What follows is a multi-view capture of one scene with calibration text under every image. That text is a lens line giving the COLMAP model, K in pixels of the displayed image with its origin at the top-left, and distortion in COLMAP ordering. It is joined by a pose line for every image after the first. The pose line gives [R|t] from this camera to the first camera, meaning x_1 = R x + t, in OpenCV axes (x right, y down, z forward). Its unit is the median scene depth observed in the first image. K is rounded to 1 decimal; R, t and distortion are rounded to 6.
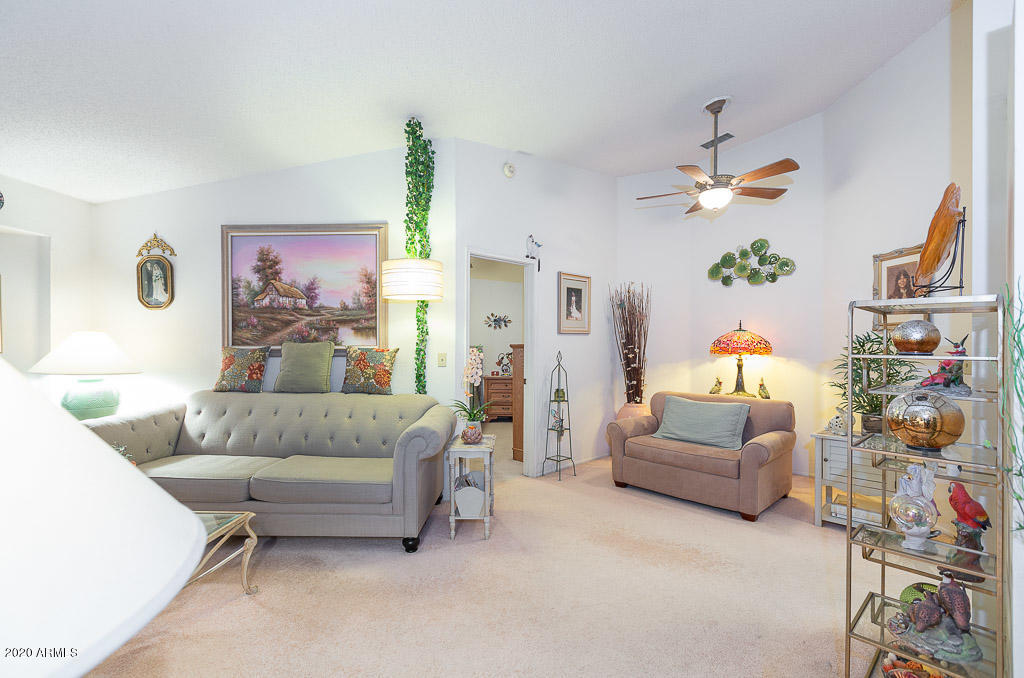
lens RADIAL K [[453.9, 0, 508.9], [0, 453.9, 342.6], [0, 0, 1]] dist [0.000593, 0.000181]
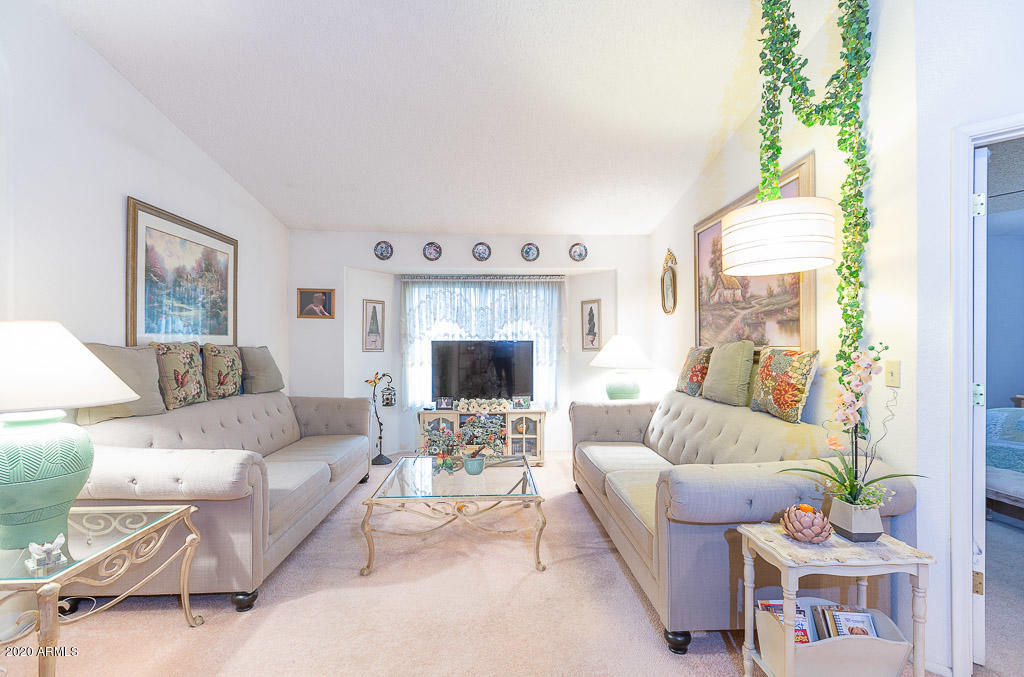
lens RADIAL K [[453.9, 0, 509.5], [0, 453.9, 343.3], [0, 0, 1]] dist [0.000593, 0.000181]
pose [[0.072503, -0.006514, -0.997347, 0.333976], [0.006376, 0.999961, -0.006068, 0.003827], [0.997348, -0.005919, 0.072542, 0.531768]]
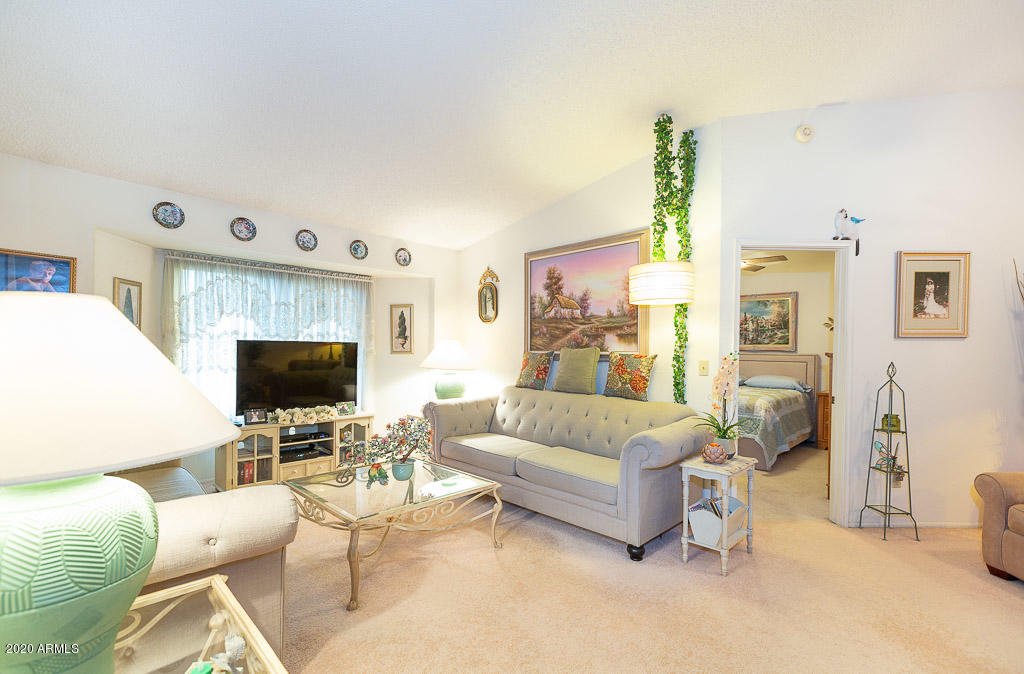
lens RADIAL K [[453.9, 0, 510.4], [0, 453.9, 352.3], [0, 0, 1]] dist [0.000593, 0.000181]
pose [[0.728571, 0.010293, -0.684893, 0.193720], [-0.007703, 0.999947, 0.006833, 0.003343], [0.684927, 0.000298, 0.728611, 0.071137]]
